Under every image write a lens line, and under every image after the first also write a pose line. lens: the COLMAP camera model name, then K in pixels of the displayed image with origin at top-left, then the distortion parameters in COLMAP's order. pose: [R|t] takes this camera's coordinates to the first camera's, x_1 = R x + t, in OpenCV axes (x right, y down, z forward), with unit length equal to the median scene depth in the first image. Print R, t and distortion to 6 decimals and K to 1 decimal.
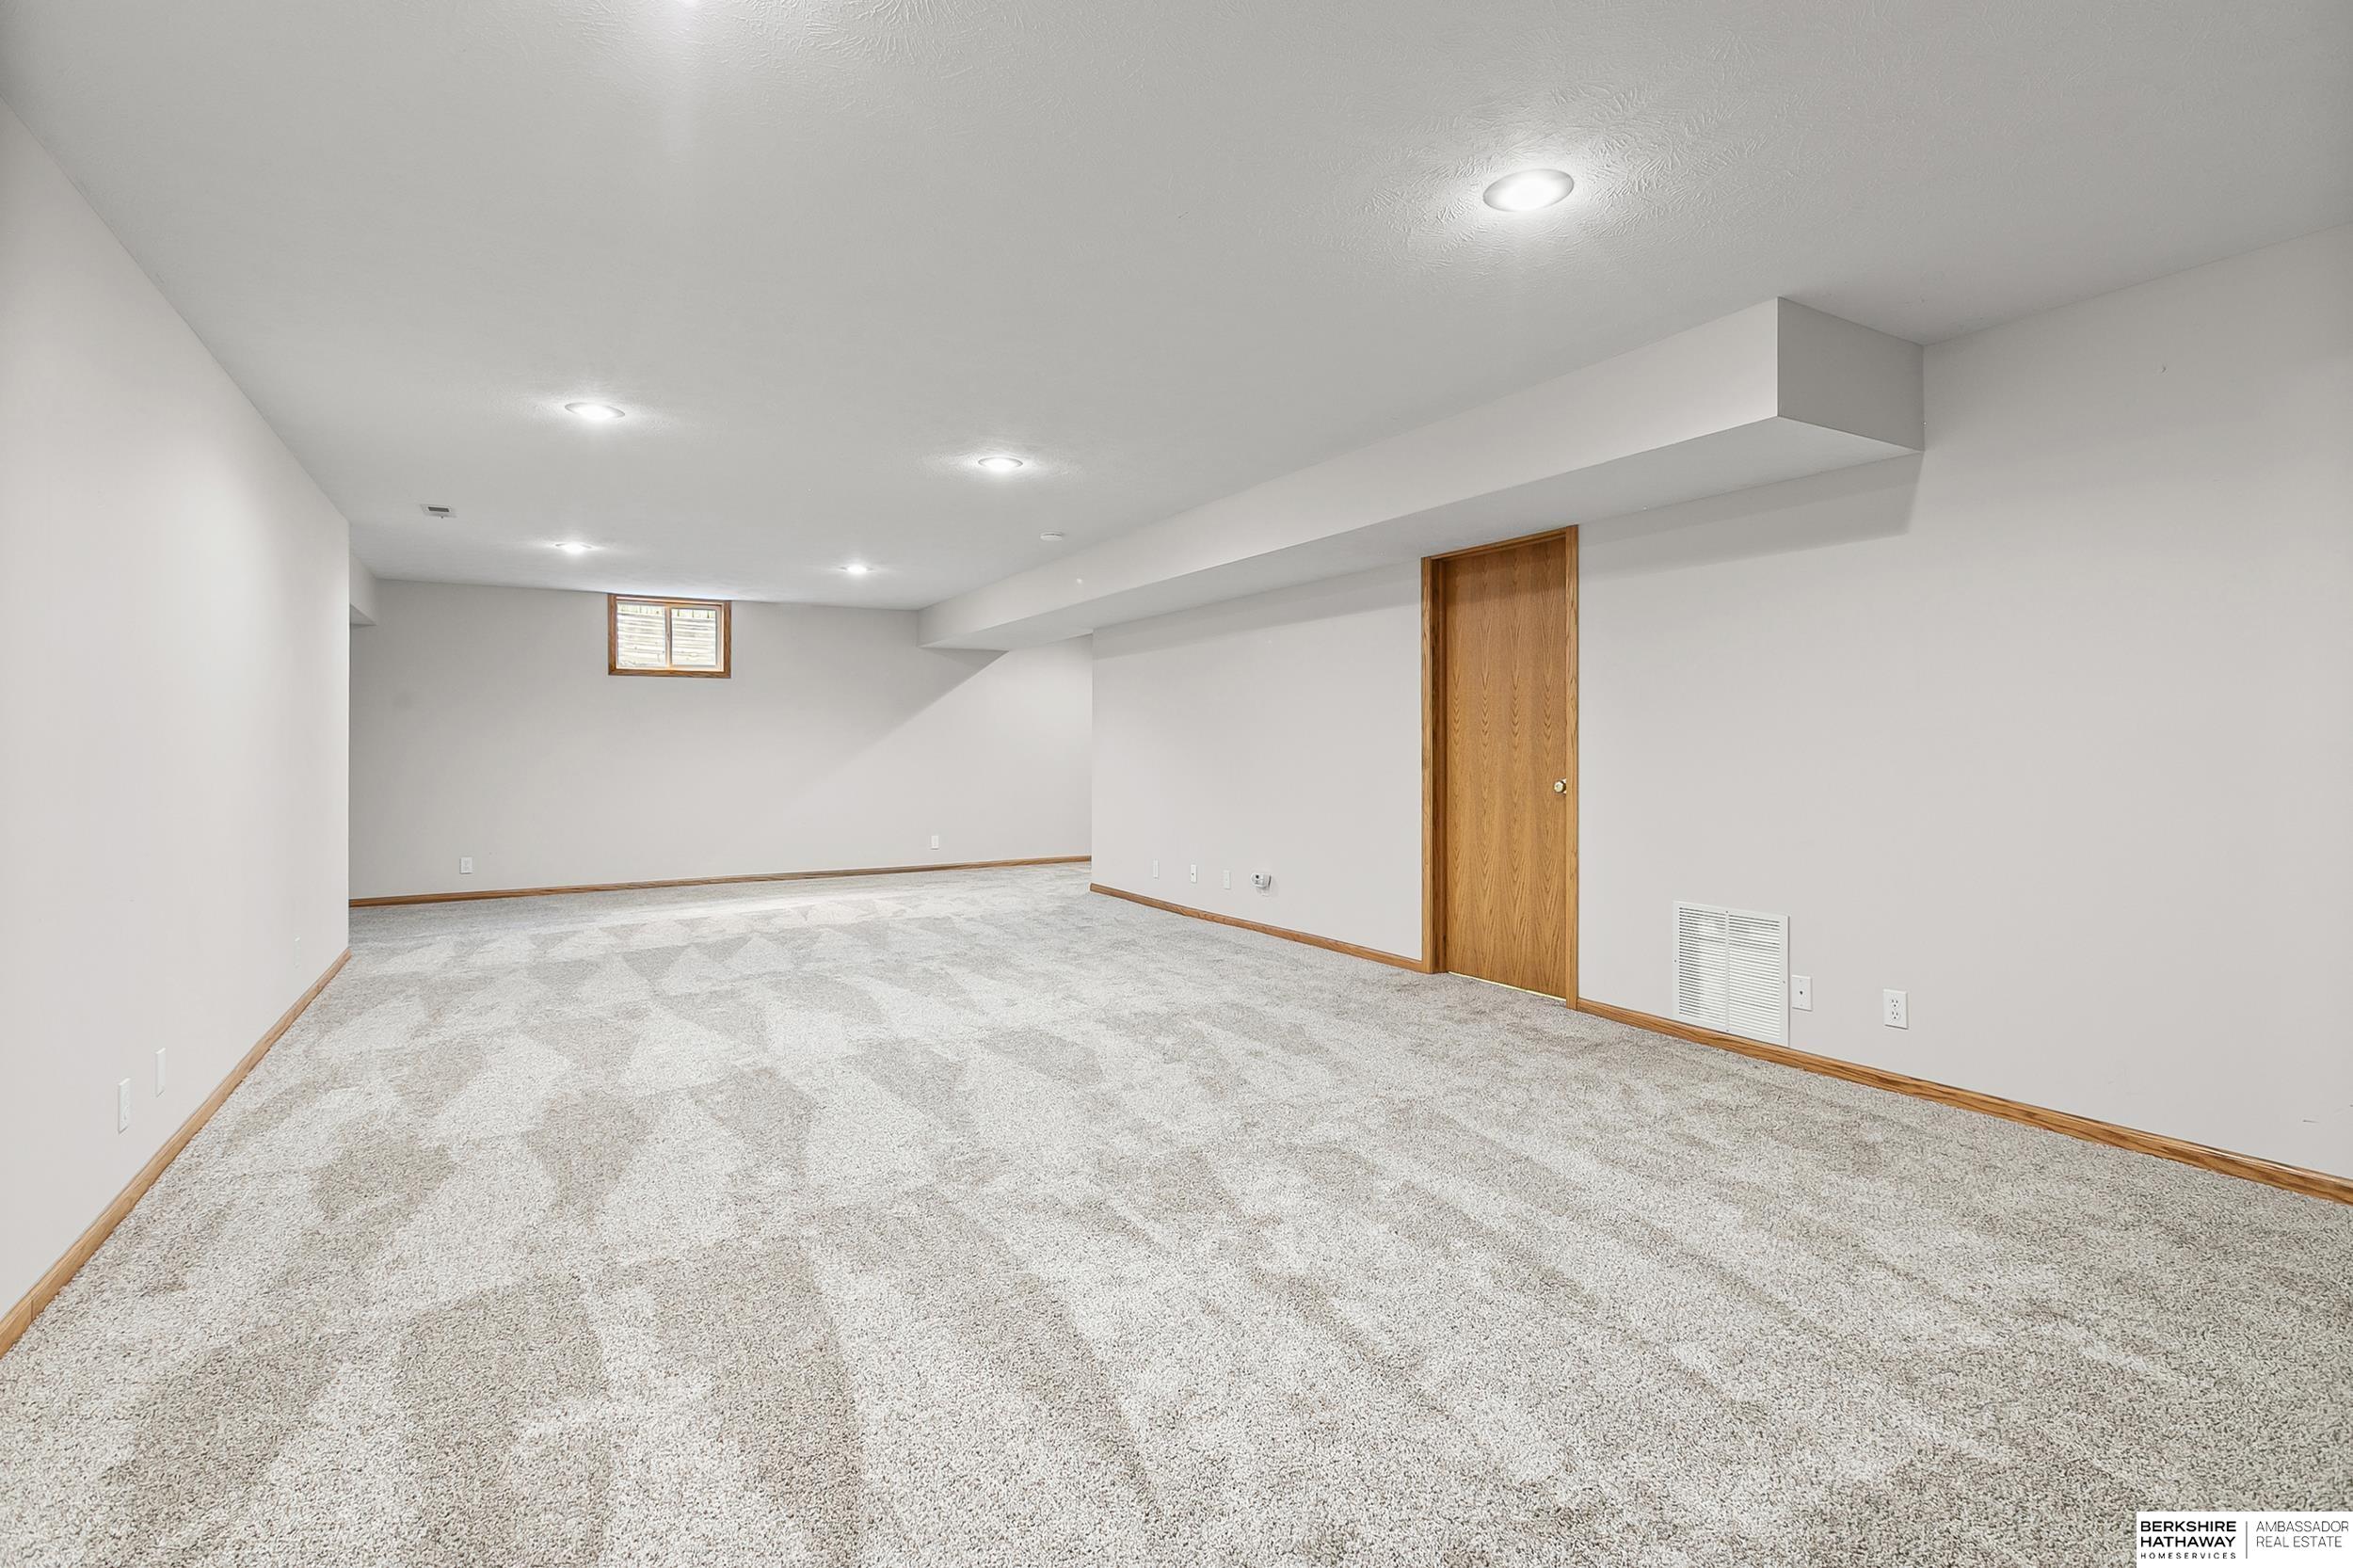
lens RADIAL K [[1140.2, 0, 1192.2], [0, 1140.2, 764.0], [0, 0, 1]] dist [-0.004926, 0.000763]
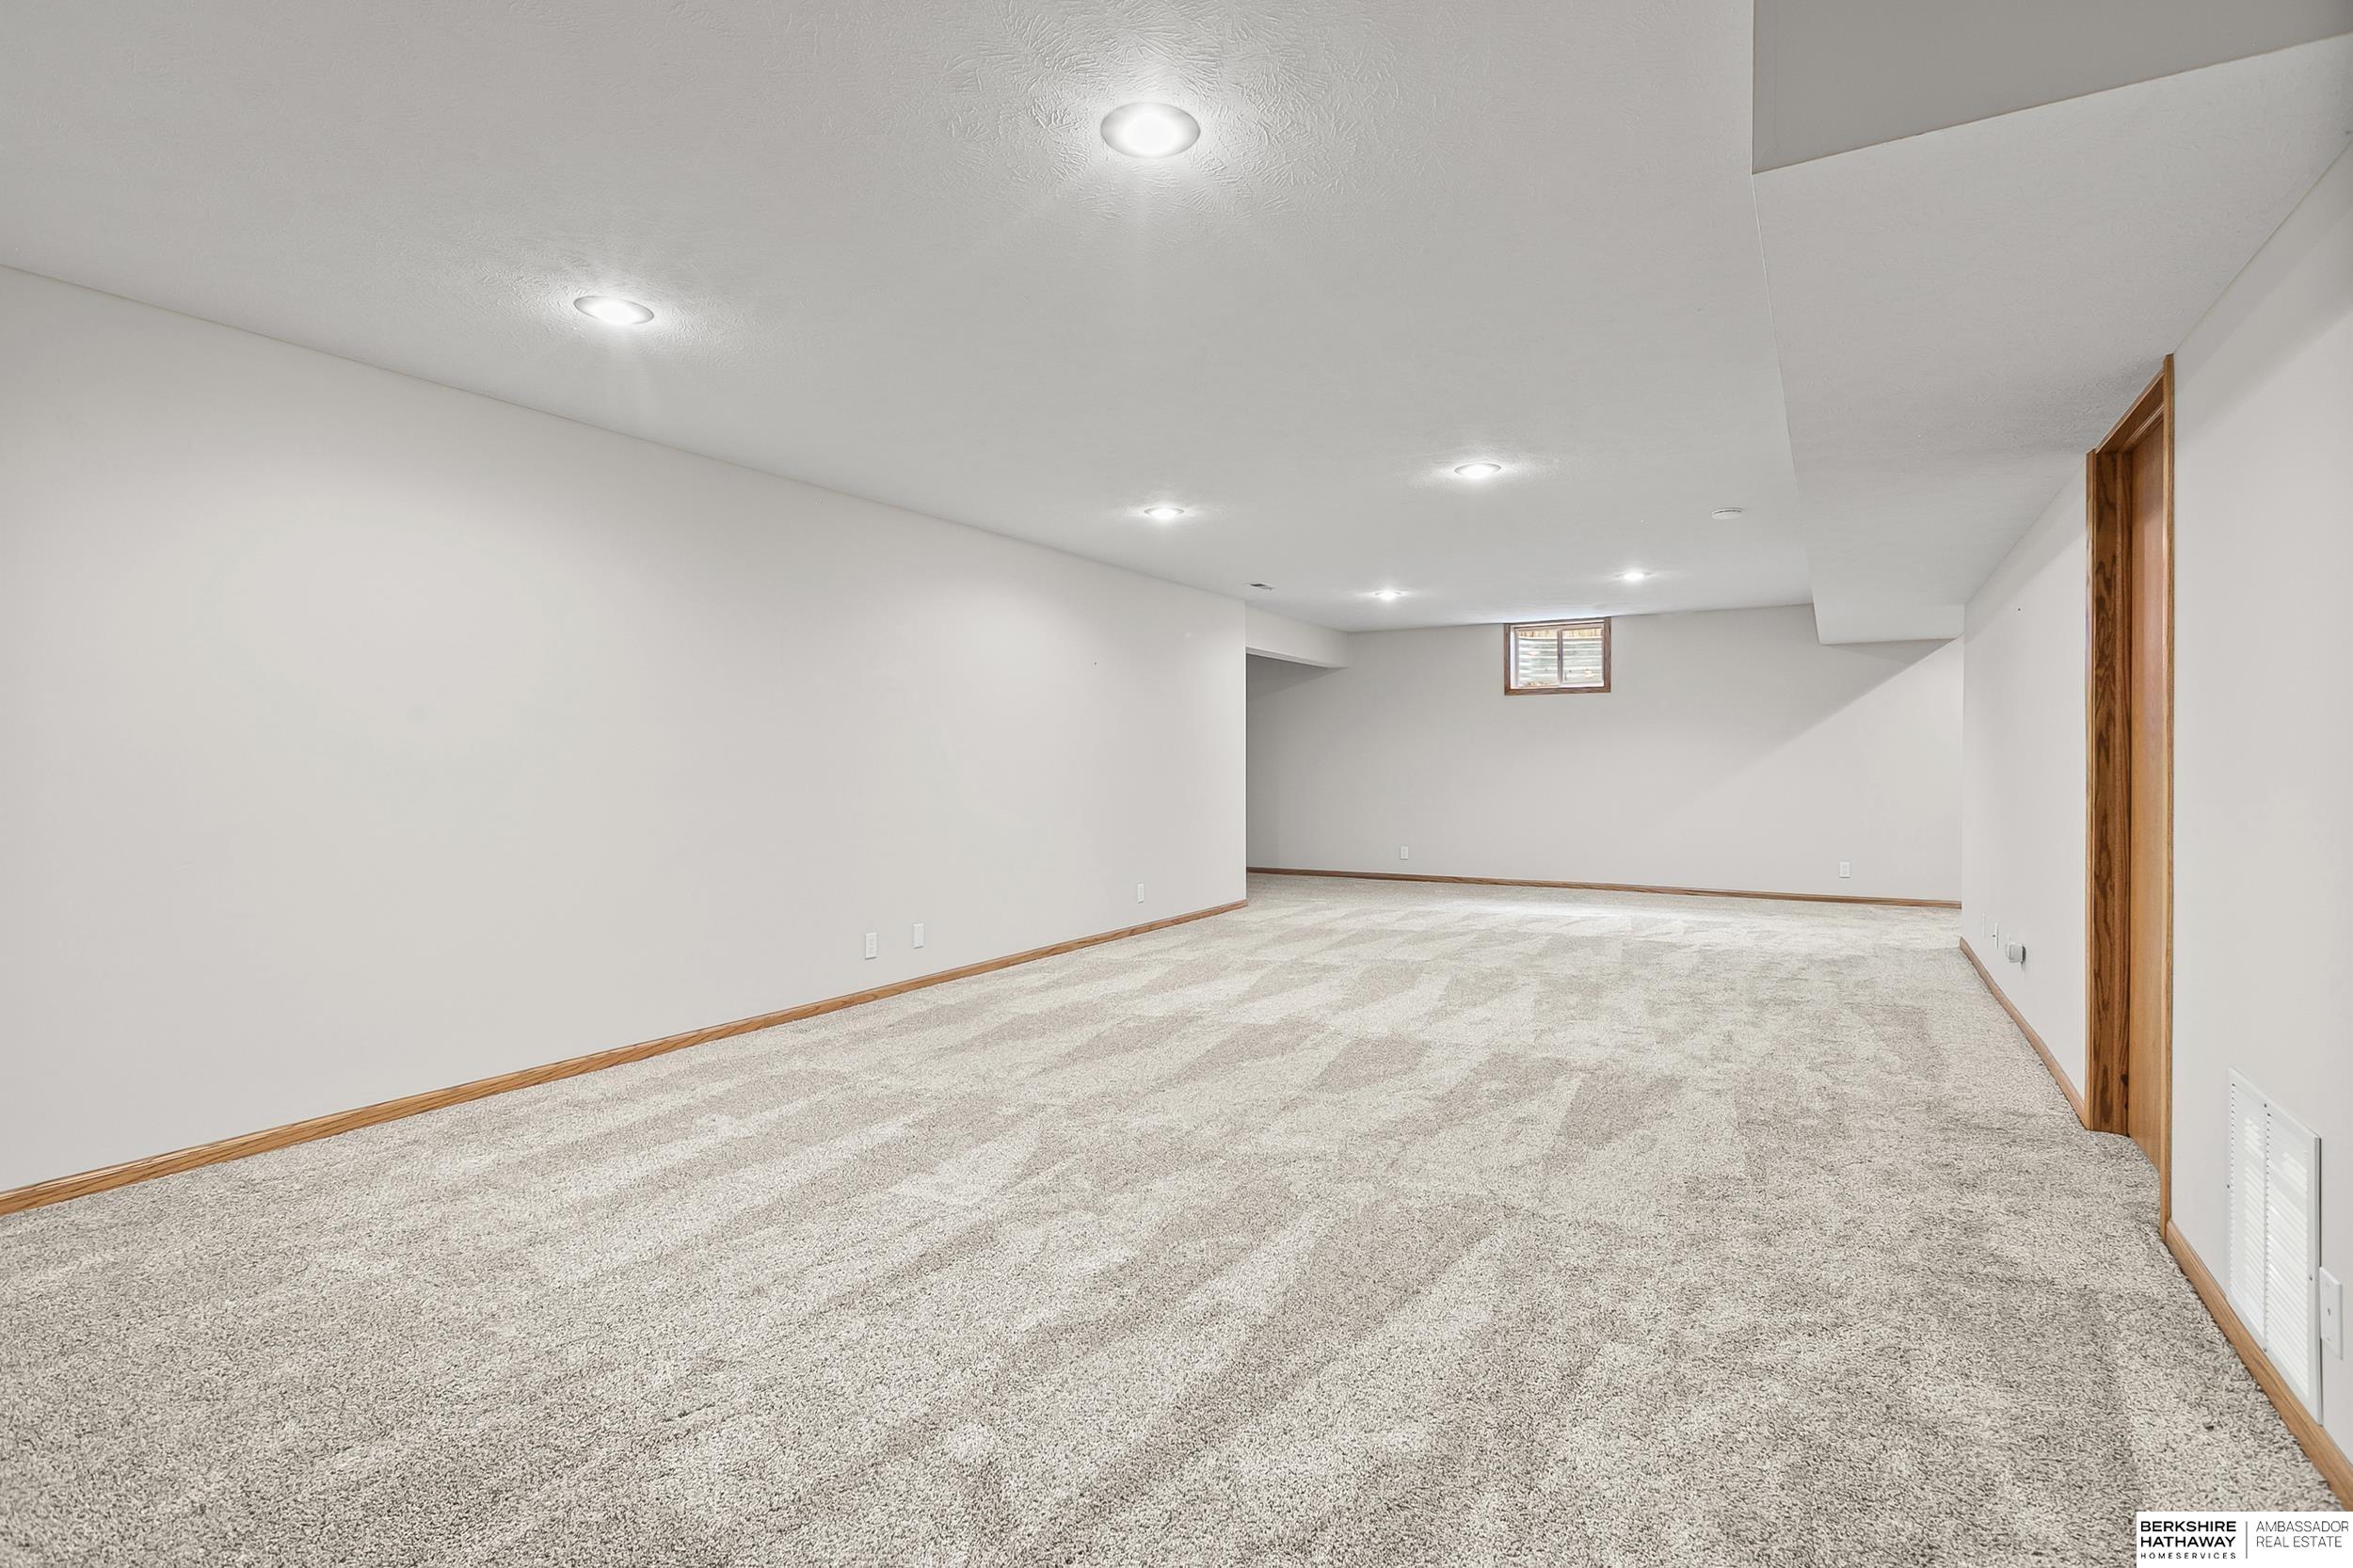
lens RADIAL K [[1140.2, 0, 1198.6], [0, 1140.2, 776.0], [0, 0, 1]] dist [-0.004926, 0.000763]
pose [[0.481904, 0.014186, -0.876109, 0.542552], [-0.014490, 0.999861, 0.008219, -0.004572], [0.876104, 0.008735, 0.482043, 0.301795]]
